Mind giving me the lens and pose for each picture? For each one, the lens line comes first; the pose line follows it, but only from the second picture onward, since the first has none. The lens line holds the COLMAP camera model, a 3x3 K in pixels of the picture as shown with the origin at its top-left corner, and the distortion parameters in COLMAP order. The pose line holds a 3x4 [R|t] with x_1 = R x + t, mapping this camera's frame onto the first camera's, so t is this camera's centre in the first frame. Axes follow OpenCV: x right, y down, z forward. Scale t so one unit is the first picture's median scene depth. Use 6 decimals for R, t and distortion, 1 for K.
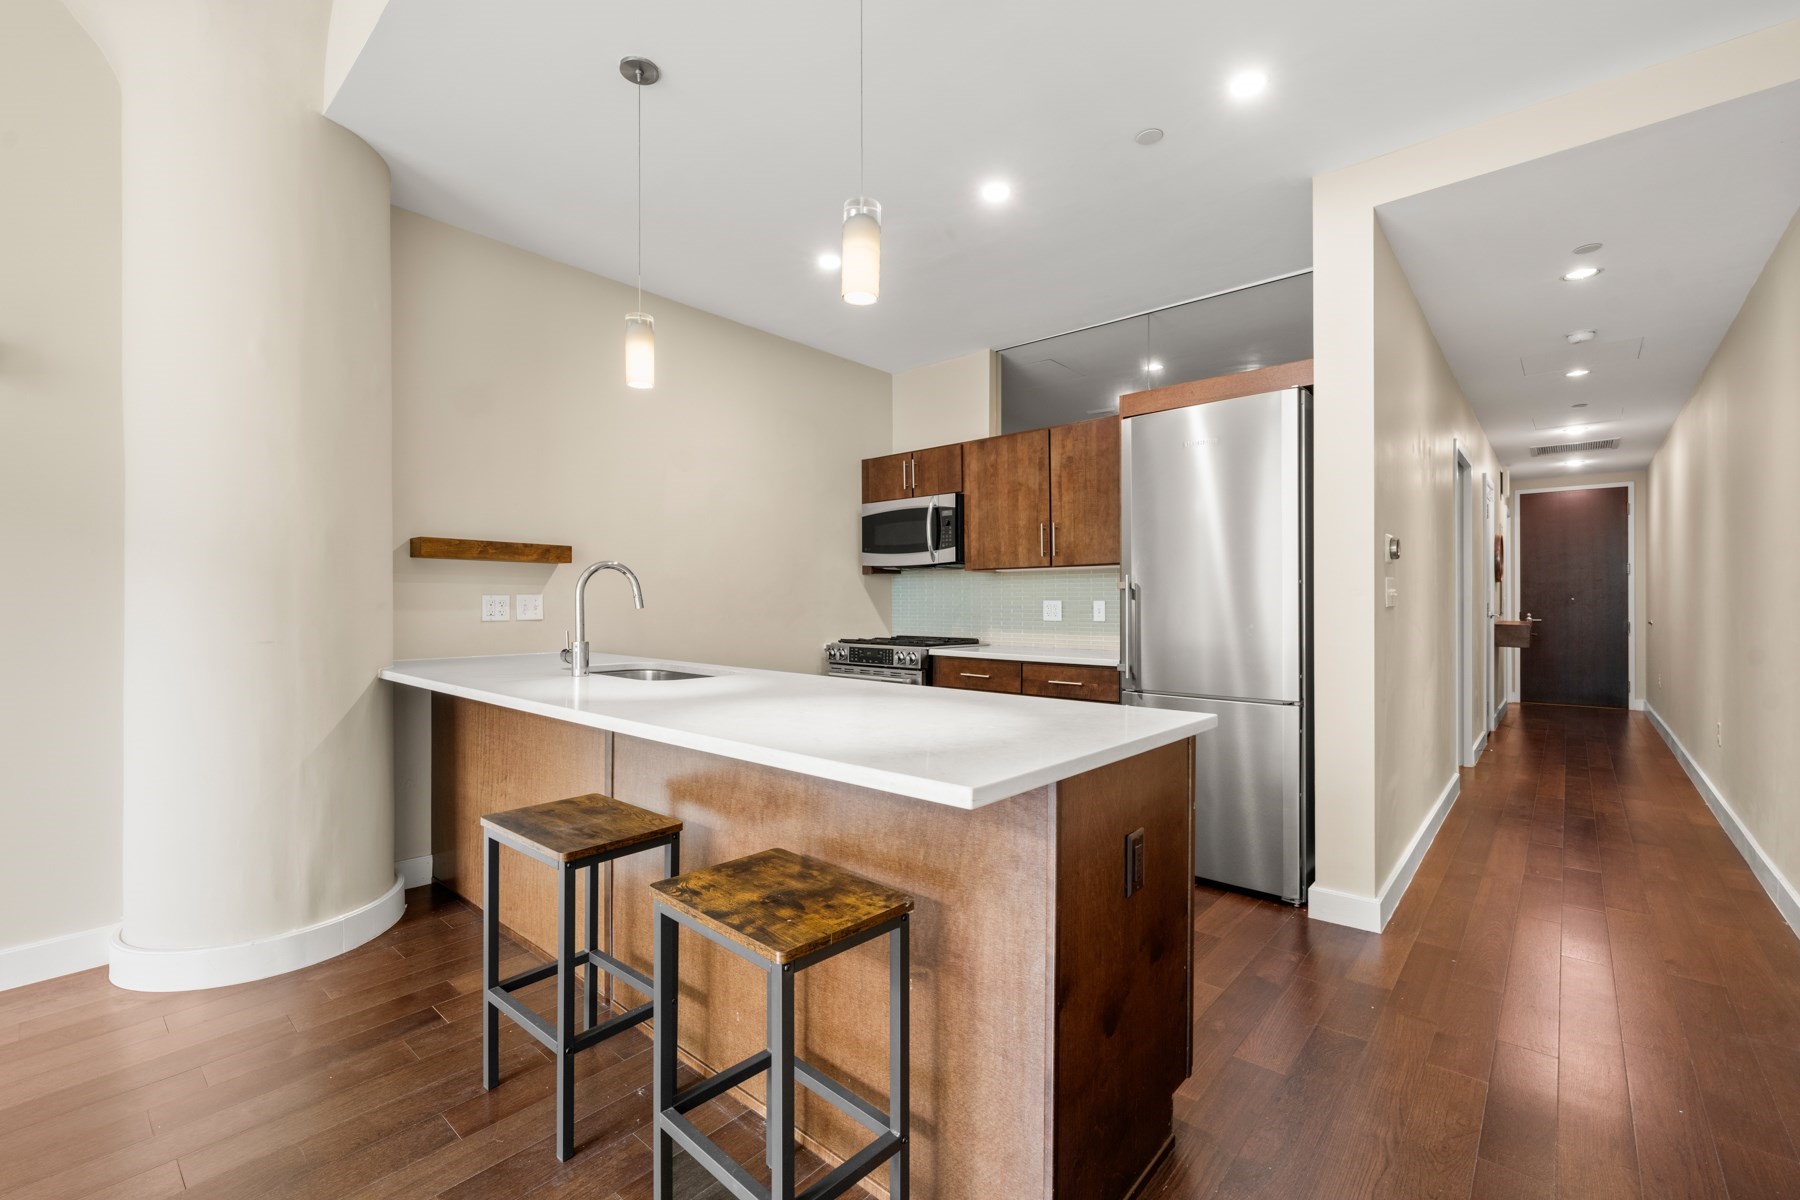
lens RADIAL K [[777.7, 0, 887.7], [0, 777.7, 599.1], [0, 0, 1]] dist [-0.001230, 0.000744]
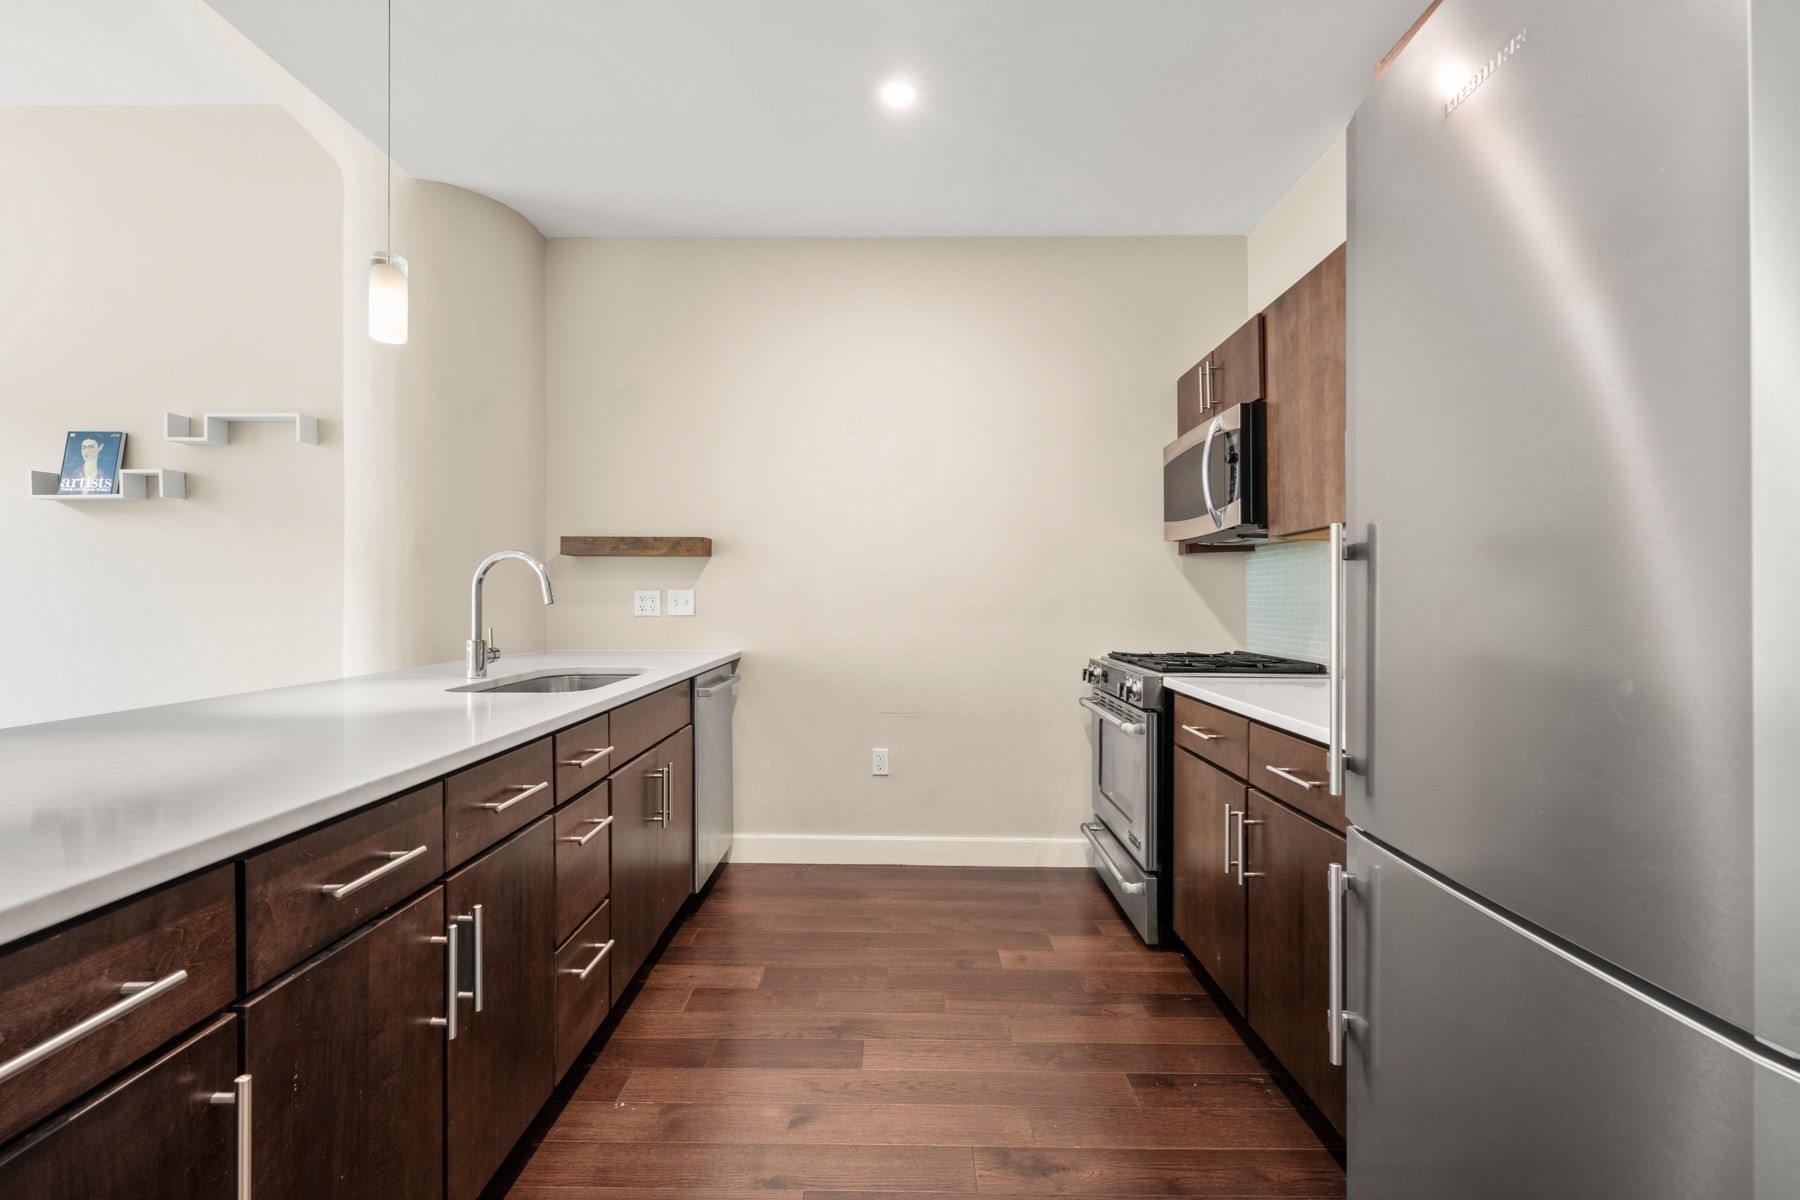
lens RADIAL K [[777.7, 0, 897.1], [0, 777.7, 591.3], [0, 0, 1]] dist [-0.001230, 0.000744]
pose [[0.653089, -0.006851, -0.757250, 0.348057], [0.003548, 0.999976, -0.005987, 0.002529], [0.757273, 0.001224, 0.653098, 0.441991]]
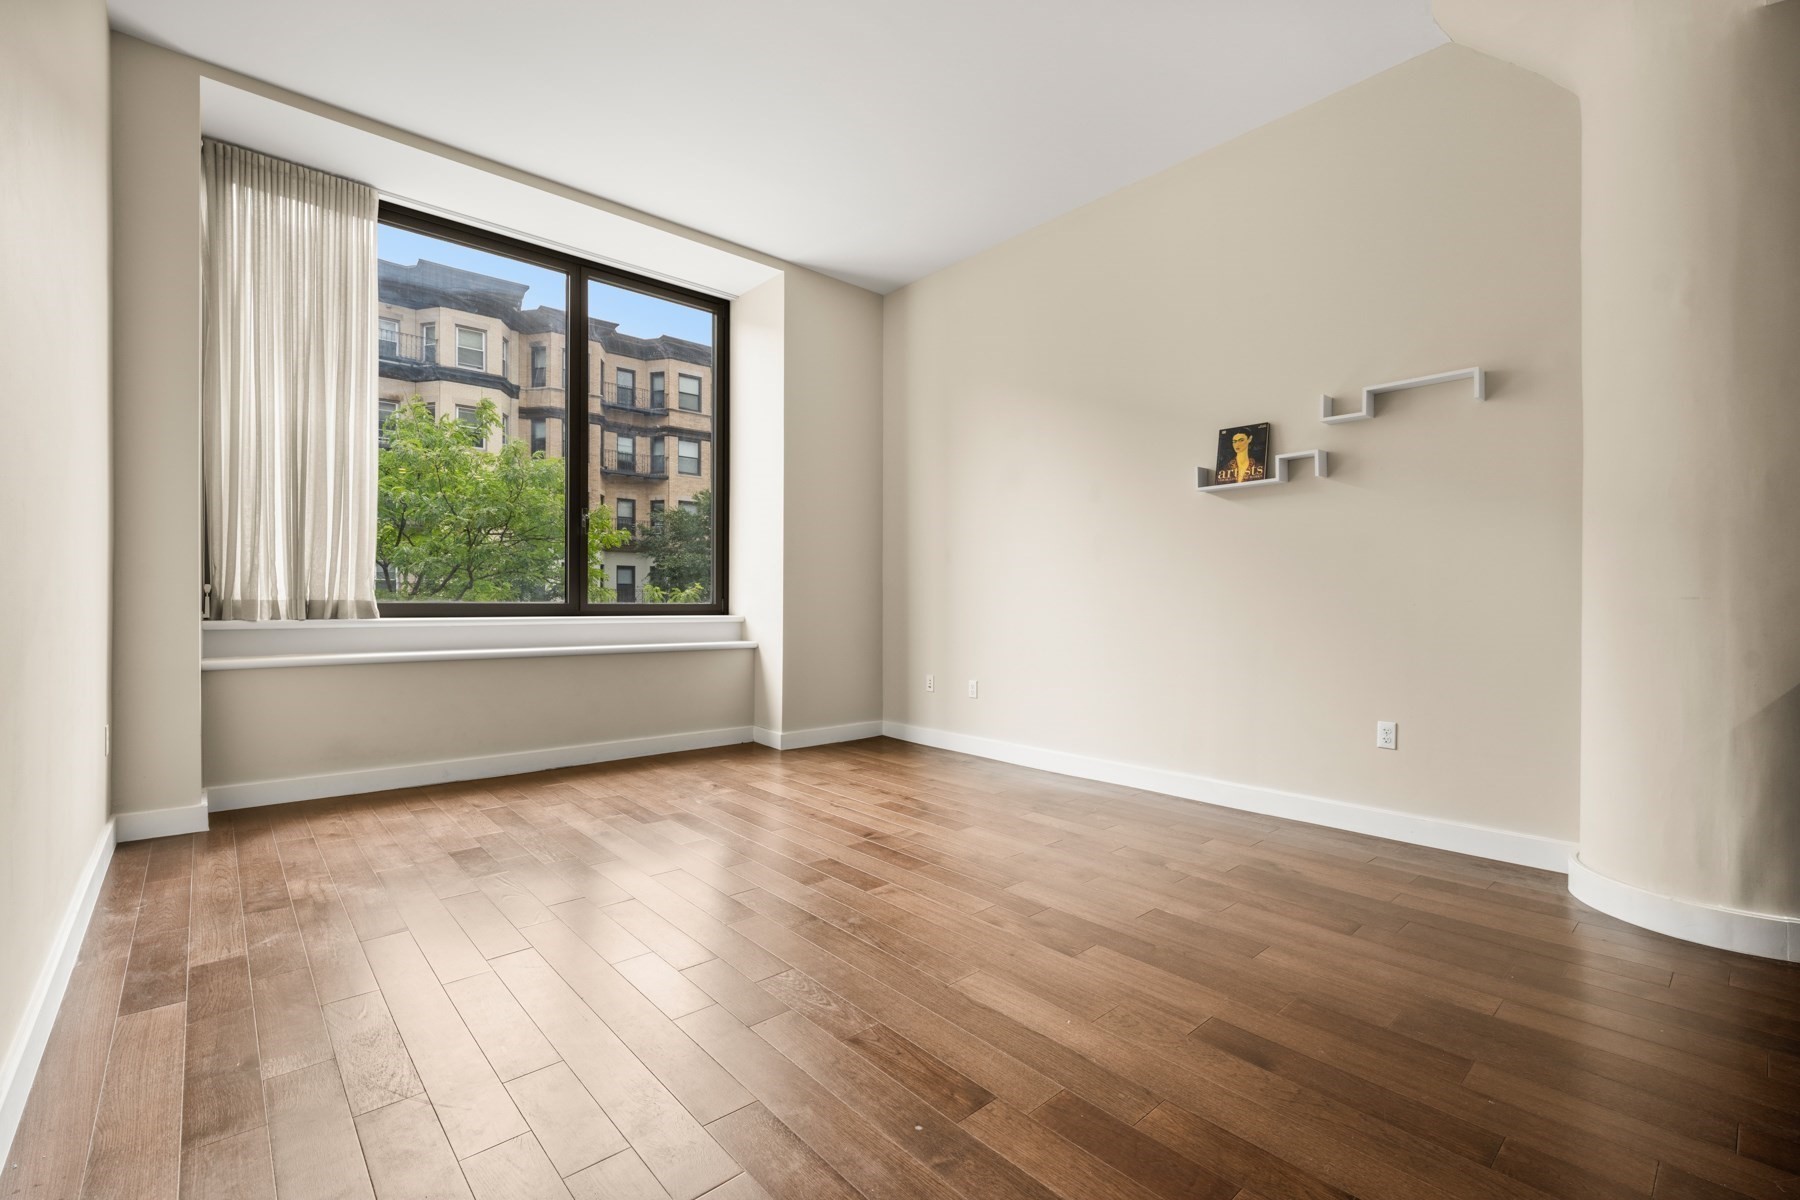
lens RADIAL K [[777.7, 0, 894.7], [0, 777.7, 606.5], [0, 0, 1]] dist [-0.001230, 0.000744]
pose [[-0.126239, 0.007068, -0.991975, 0.157981], [0.000875, 0.999975, 0.007014, 0.030897], [0.991999, 0.000018, -0.126242, 0.070095]]
